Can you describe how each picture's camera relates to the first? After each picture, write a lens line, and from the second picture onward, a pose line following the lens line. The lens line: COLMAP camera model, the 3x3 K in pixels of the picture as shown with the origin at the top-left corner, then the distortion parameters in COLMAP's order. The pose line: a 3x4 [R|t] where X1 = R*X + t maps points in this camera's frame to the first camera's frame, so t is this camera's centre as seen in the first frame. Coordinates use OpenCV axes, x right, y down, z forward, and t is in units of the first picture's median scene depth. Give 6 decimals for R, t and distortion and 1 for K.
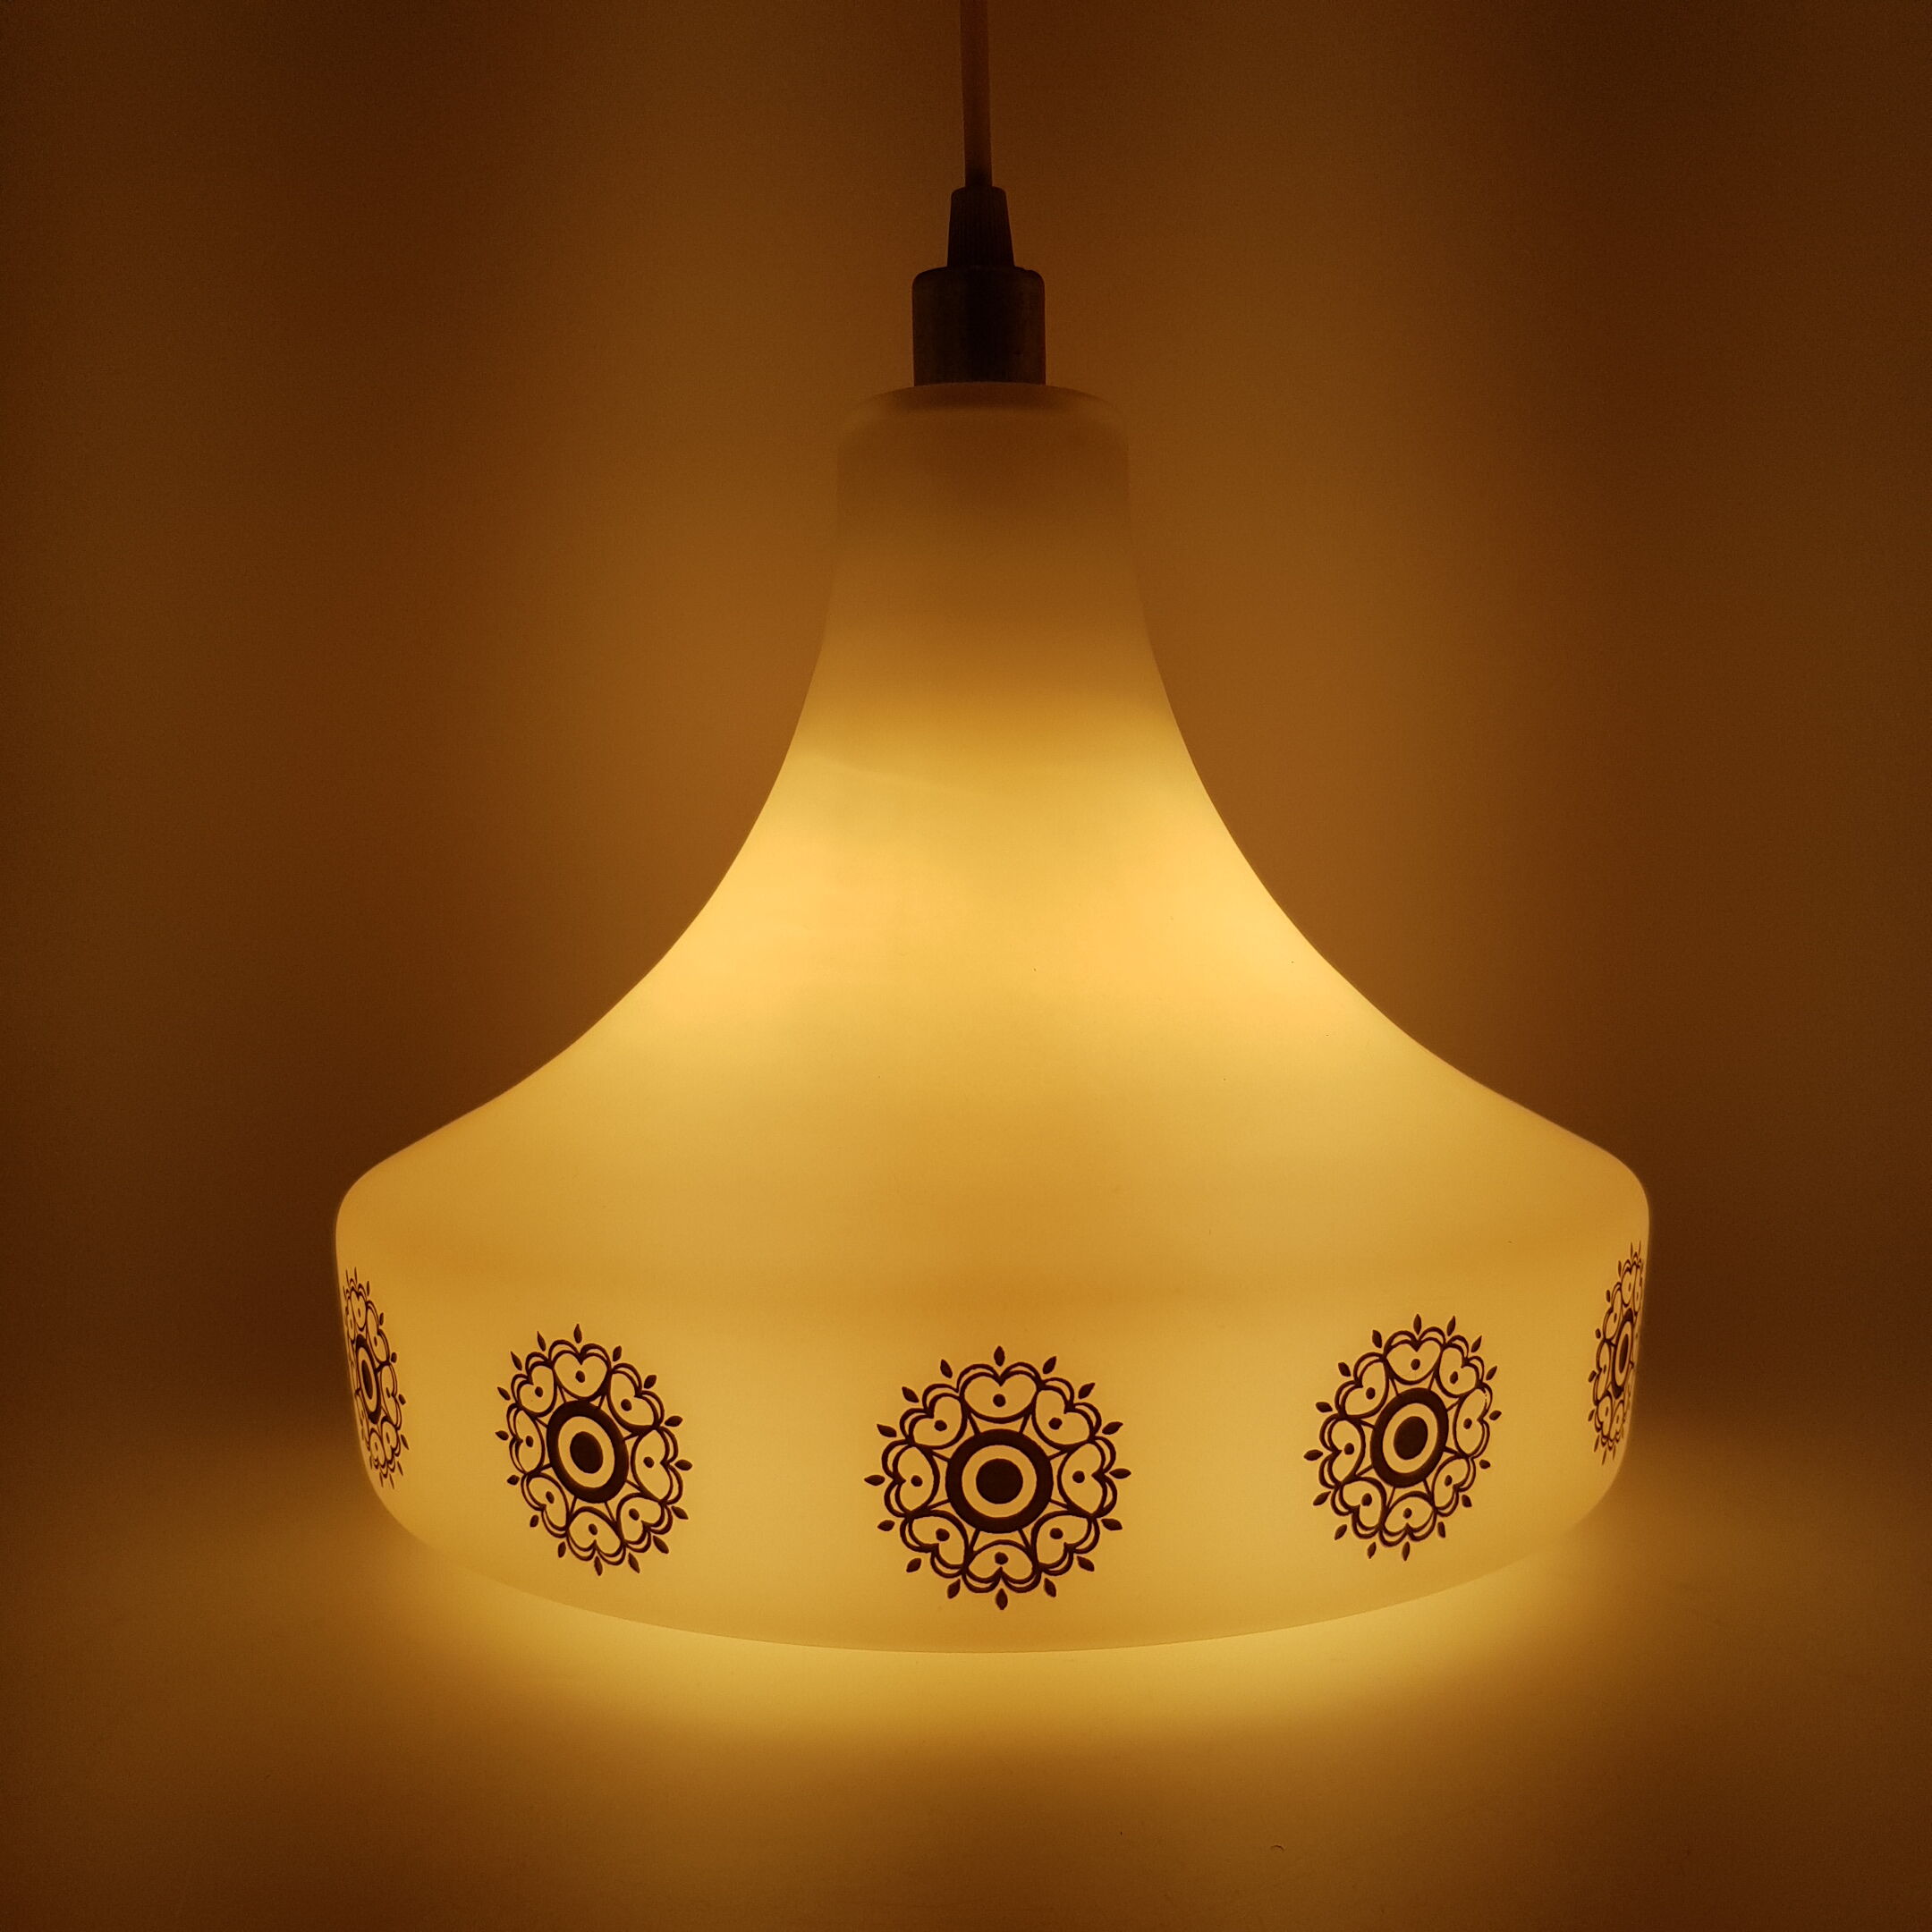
lens RADIAL K [[2030.8, 0, 996.4], [0, 2030.8, 922.9], [0, 0, 1]] dist [0.156310, -0.347131]
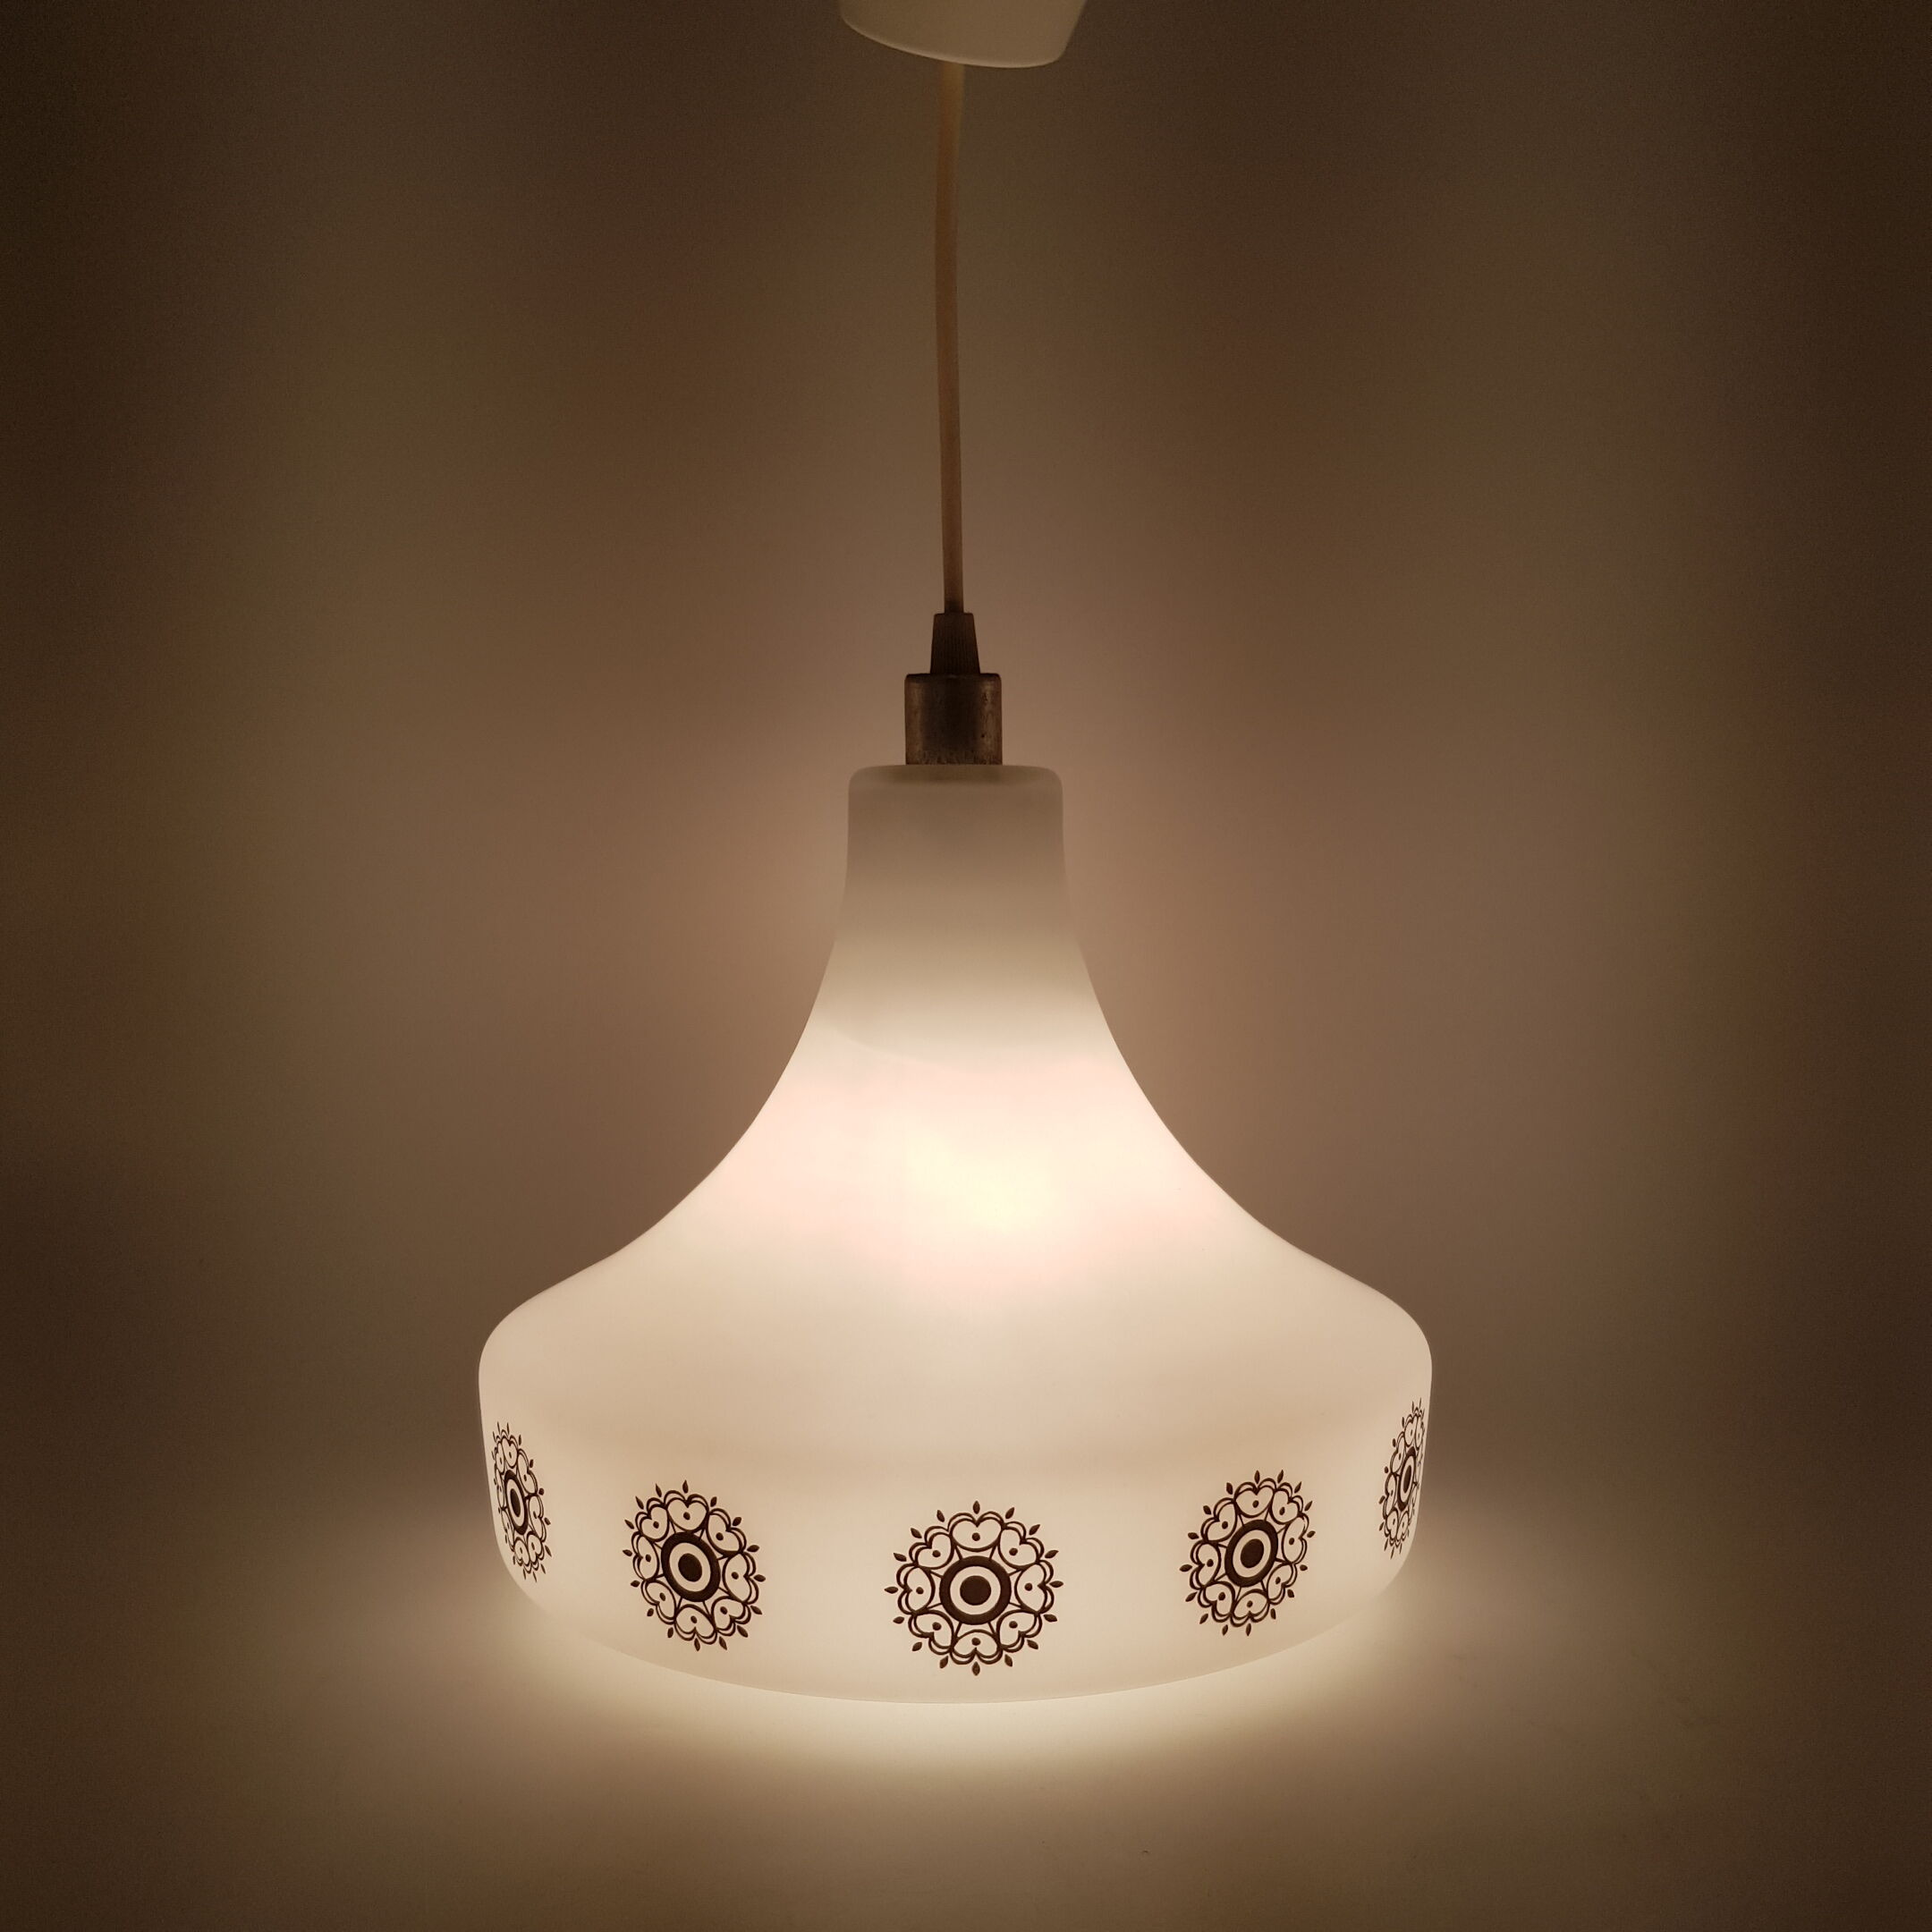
lens RADIAL K [[2030.8, 0, 996.4], [0, 2030.8, 922.9], [0, 0, 1]] dist [0.156310, -0.347131]
pose [[0.999165, 0.005974, 0.040412, -0.044951], [-0.006551, 0.999878, 0.014167, -0.225701], [-0.040323, -0.014420, 0.999083, -0.469261]]
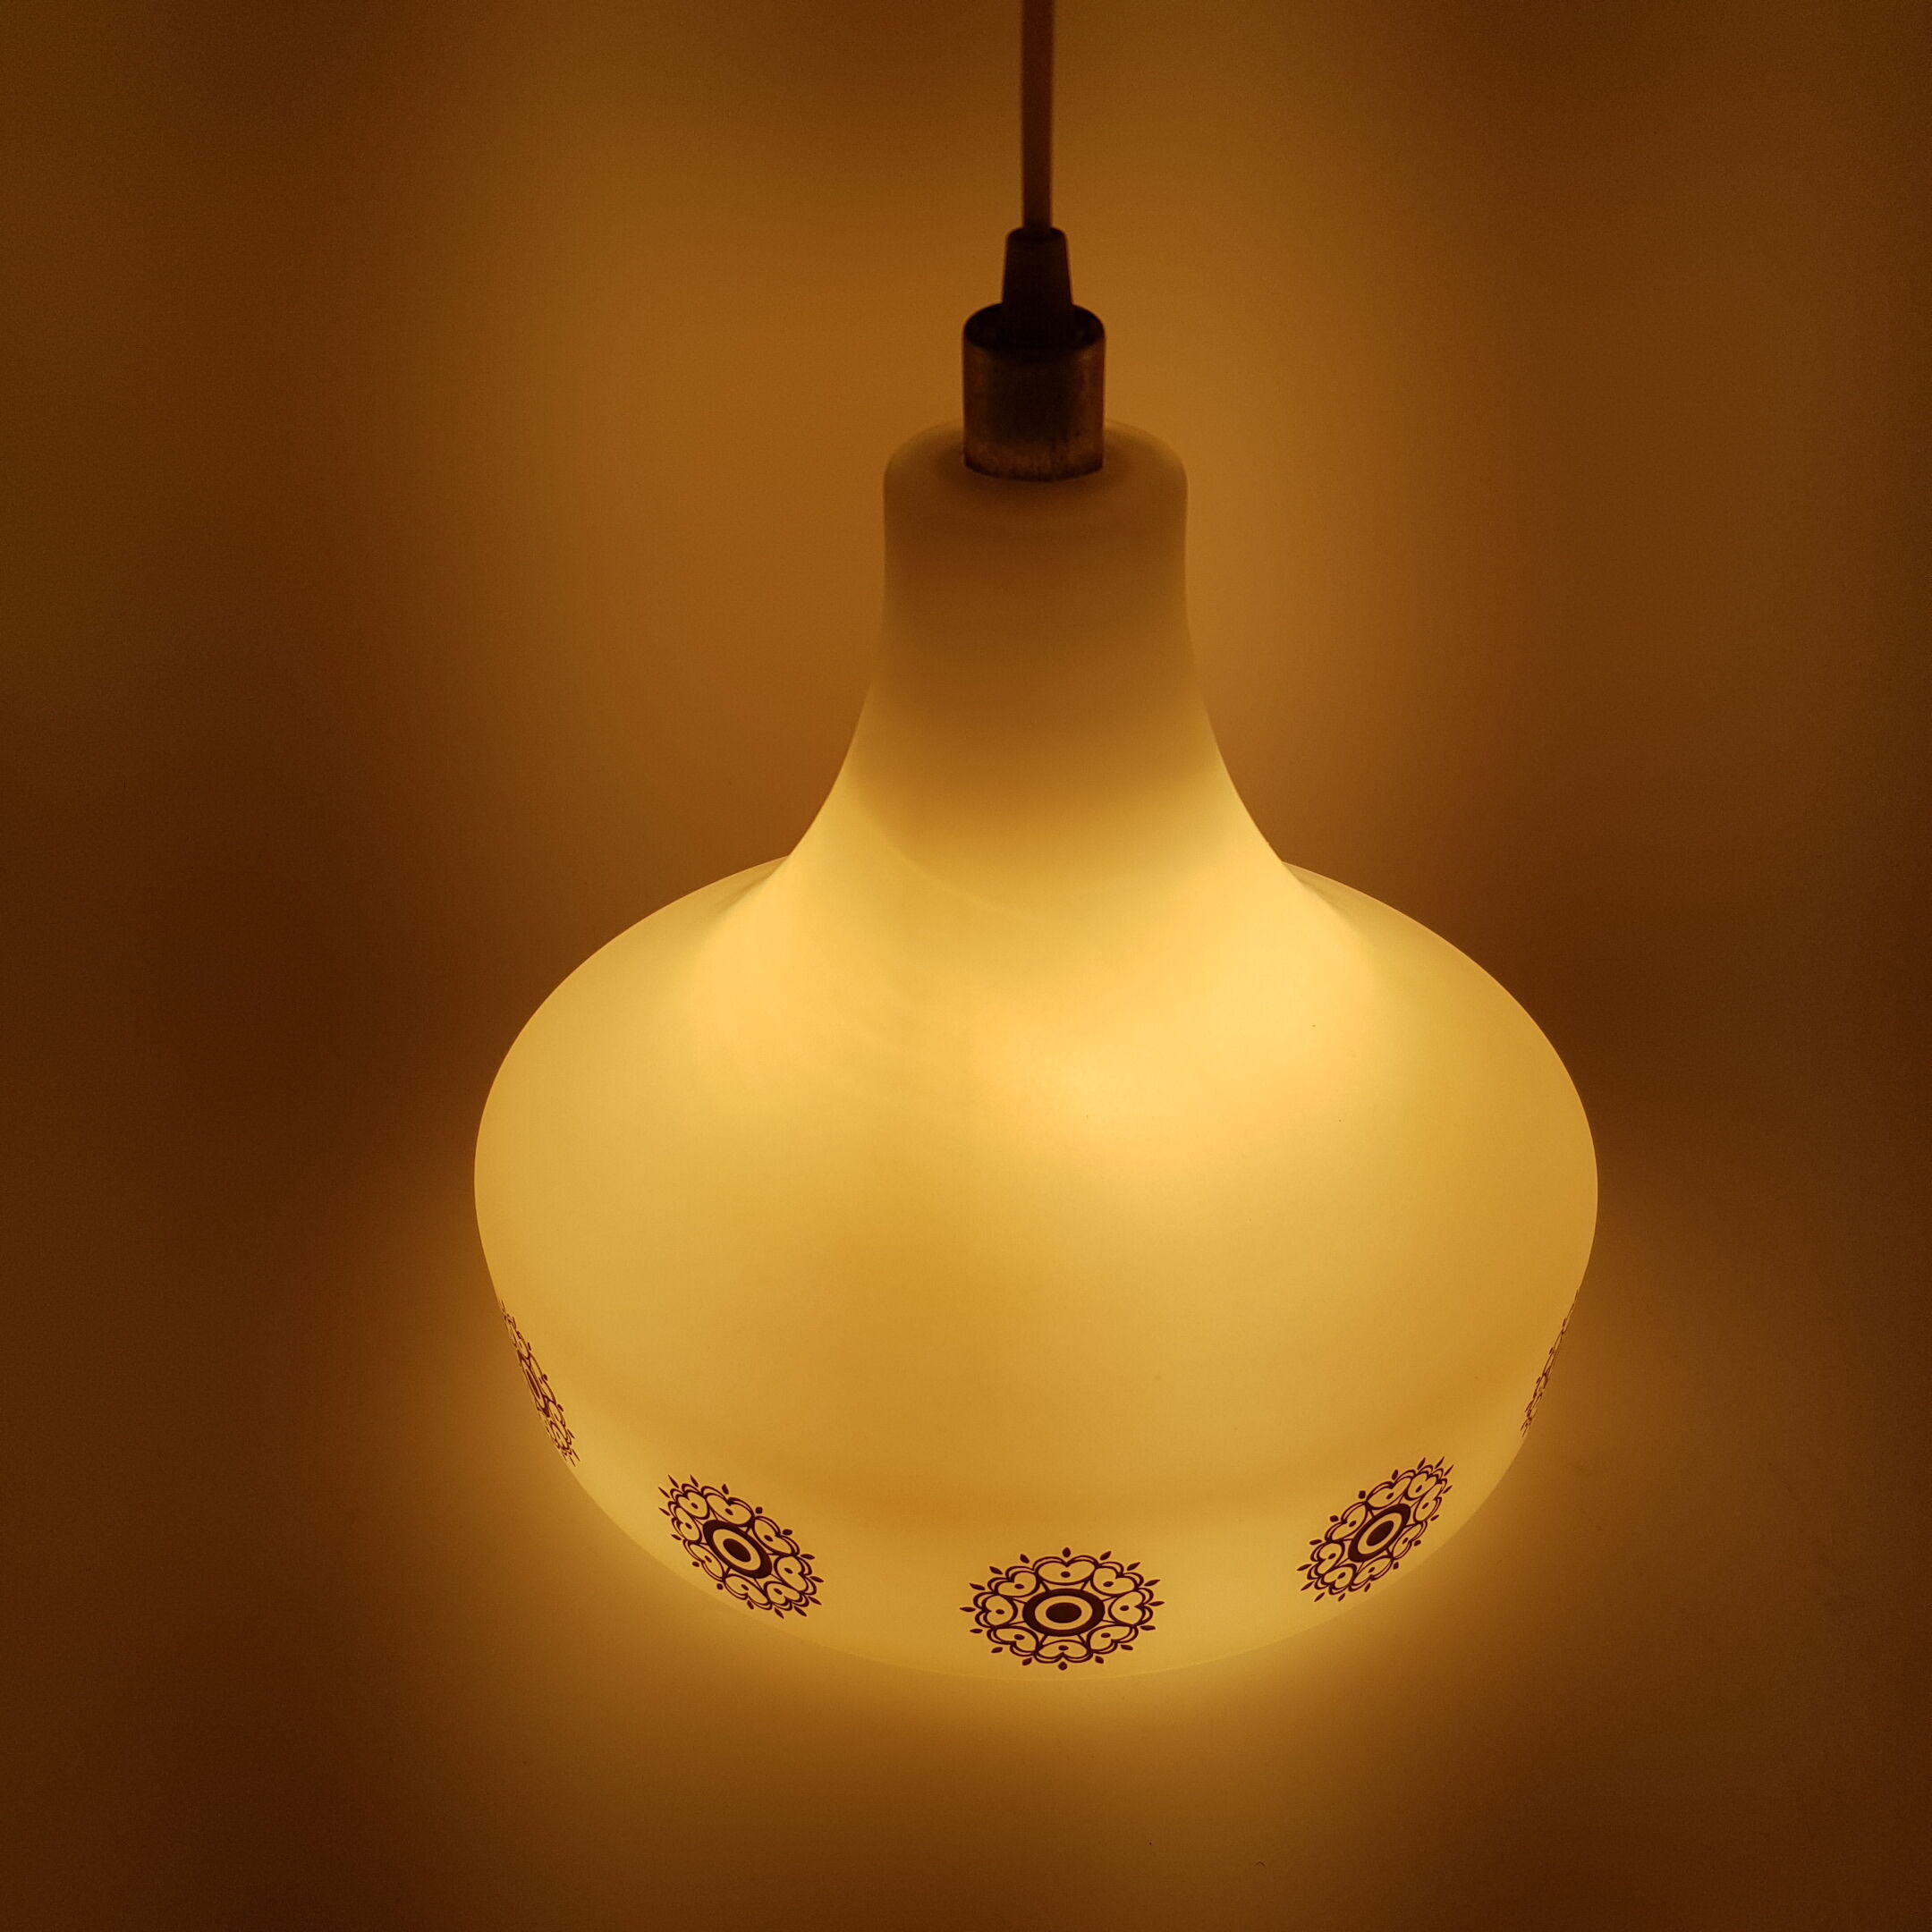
lens RADIAL K [[2020.5, 0, 1002.5], [0, 2020.5, 940.8], [0, 0, 1]] dist [0.163294, -0.373488]
pose [[0.999672, -0.006840, 0.024660, -0.064279], [-0.006545, 0.863223, 0.504780, -0.726513], [-0.024740, -0.504776, 0.862896, 0.090007]]
